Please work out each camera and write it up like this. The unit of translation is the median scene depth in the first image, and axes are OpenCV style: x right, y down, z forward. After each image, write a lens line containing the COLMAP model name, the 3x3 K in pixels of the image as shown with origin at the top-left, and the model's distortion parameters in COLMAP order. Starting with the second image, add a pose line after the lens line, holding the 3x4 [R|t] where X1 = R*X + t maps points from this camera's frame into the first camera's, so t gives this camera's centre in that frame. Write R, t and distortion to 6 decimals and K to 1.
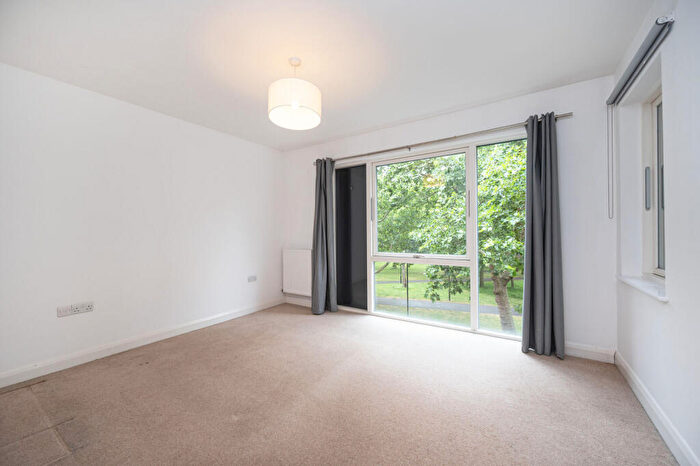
lens RADIAL K [[275.2, 0, 349.0], [0, 275.2, 231.0], [0, 0, 1]] dist [-0.000730, 0.000168]
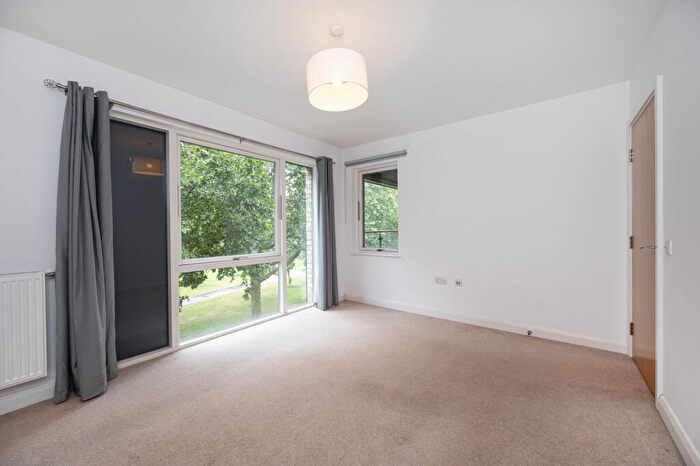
lens RADIAL K [[275.2, 0, 349.0], [0, 275.2, 231.0], [0, 0, 1]] dist [-0.000730, 0.000168]
pose [[0.086397, 0.006223, 0.996241, -0.629155], [0.006830, 0.999953, -0.006838, 0.010144], [-0.996237, 0.007395, 0.086351, 0.536961]]
